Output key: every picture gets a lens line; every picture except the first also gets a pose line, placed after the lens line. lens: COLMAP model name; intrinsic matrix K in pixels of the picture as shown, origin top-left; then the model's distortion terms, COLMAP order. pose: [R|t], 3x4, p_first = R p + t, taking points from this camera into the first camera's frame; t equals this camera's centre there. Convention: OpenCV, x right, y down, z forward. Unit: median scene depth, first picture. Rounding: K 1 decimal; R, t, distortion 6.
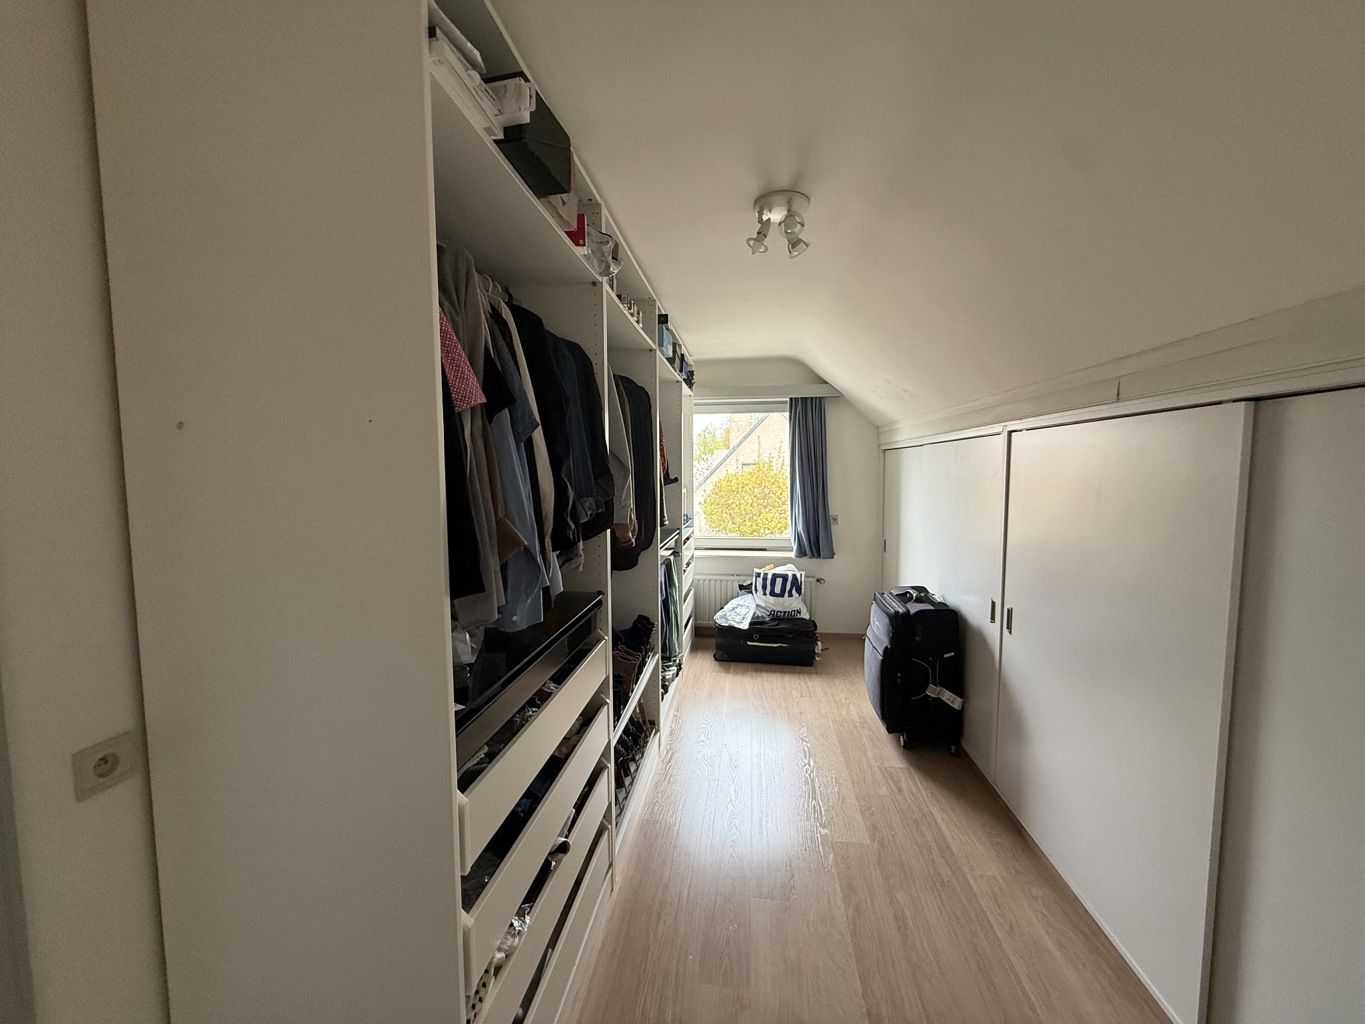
lens RADIAL K [[543.4, 0, 676.6], [0, 543.4, 511.6], [0, 0, 1]] dist [0.002021, 0.000056]
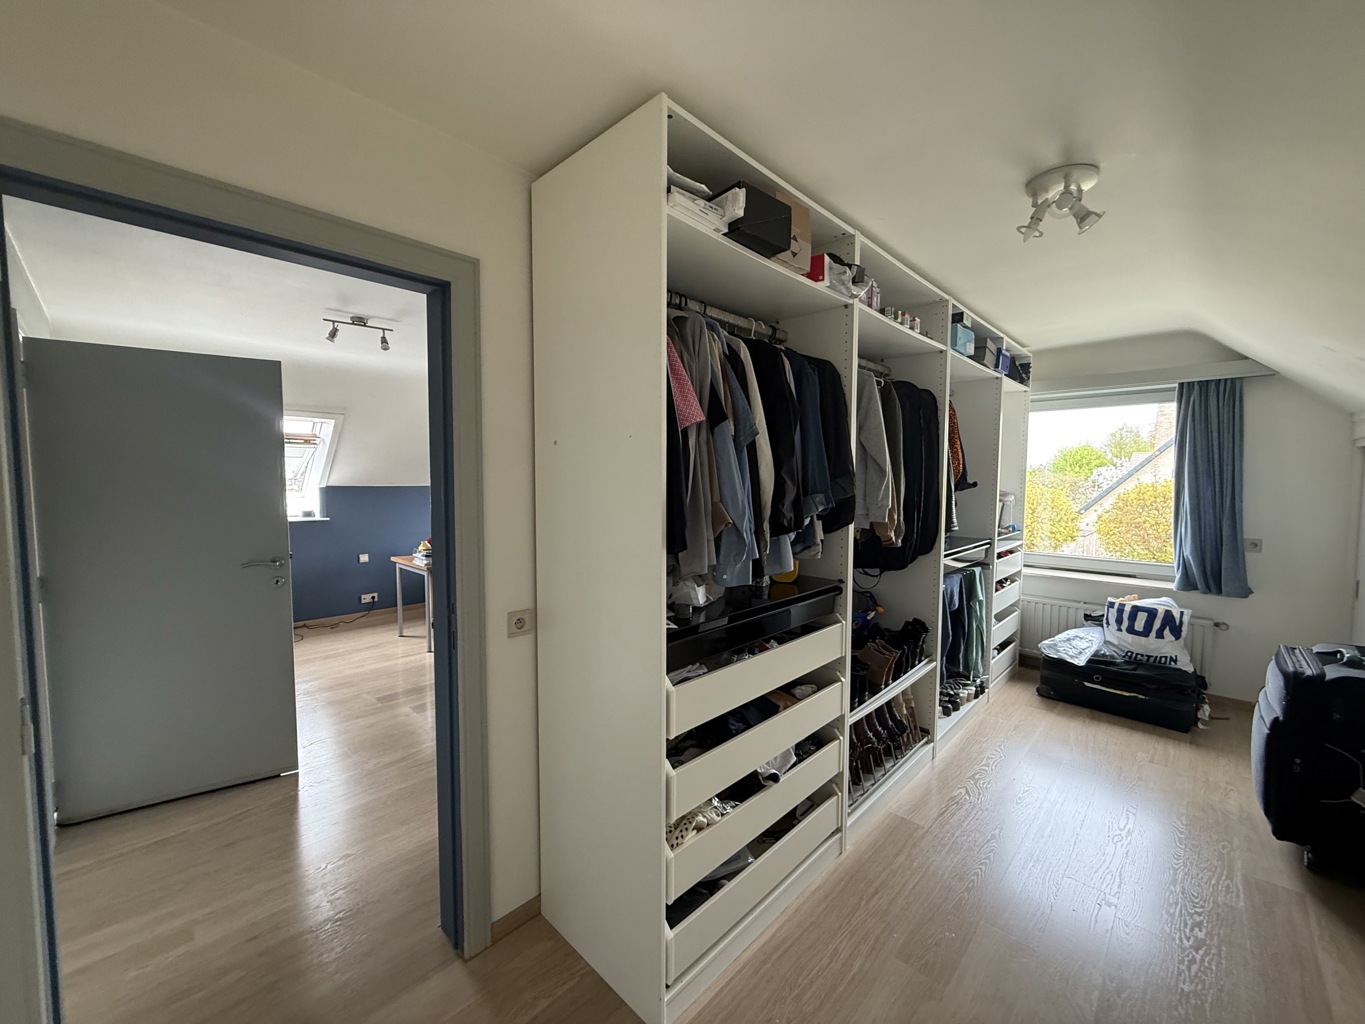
lens RADIAL K [[543.4, 0, 676.6], [0, 543.4, 511.6], [0, 0, 1]] dist [0.002021, 0.000056]
pose [[0.804090, 0.044779, -0.592818, 0.117044], [-0.053059, 0.998585, 0.003459, 0.010139], [0.592135, 0.028673, 0.805329, -0.049795]]
